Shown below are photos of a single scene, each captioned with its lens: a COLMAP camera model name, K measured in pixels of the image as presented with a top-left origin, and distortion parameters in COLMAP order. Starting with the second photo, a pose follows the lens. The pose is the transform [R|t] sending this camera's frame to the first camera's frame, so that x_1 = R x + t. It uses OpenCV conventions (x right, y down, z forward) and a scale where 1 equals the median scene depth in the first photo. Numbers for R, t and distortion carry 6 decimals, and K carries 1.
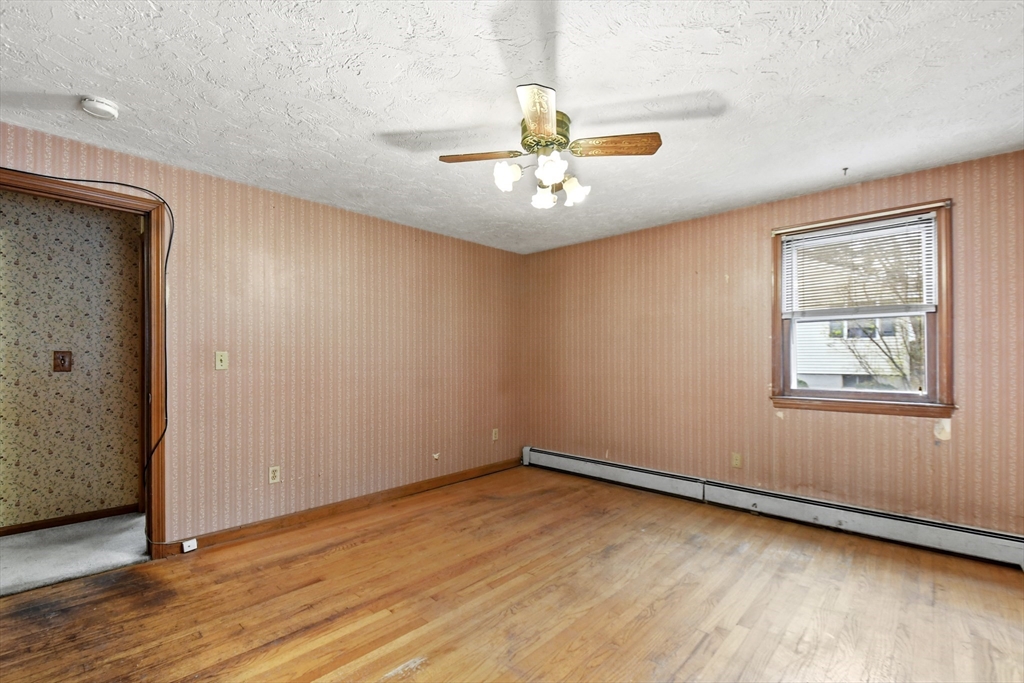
lens RADIAL K [[448.3, 0, 509.6], [0, 448.3, 357.0], [0, 0, 1]] dist [0.031699, -0.019618]
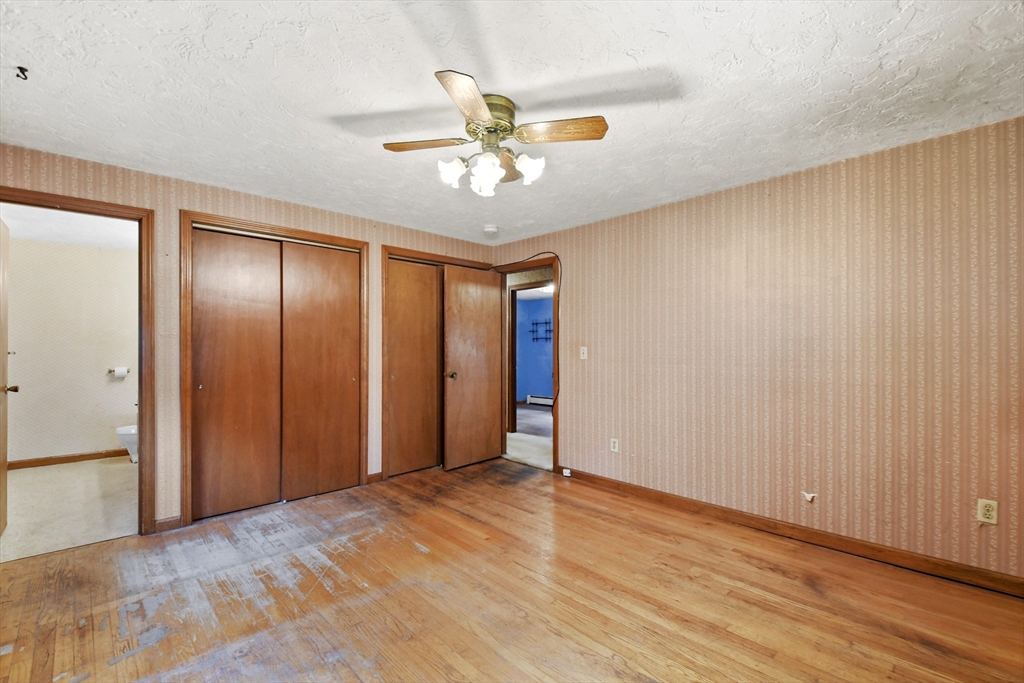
lens RADIAL K [[450.6, 0, 496.6], [0, 450.6, 348.2], [0, 0, 1]] dist [-0.000526, -0.000608]
pose [[-0.069298, 0.000089, -0.997596, 0.726110], [0.002256, 0.999997, -0.000067, -0.007186], [0.997593, -0.002255, -0.069298, 0.750944]]
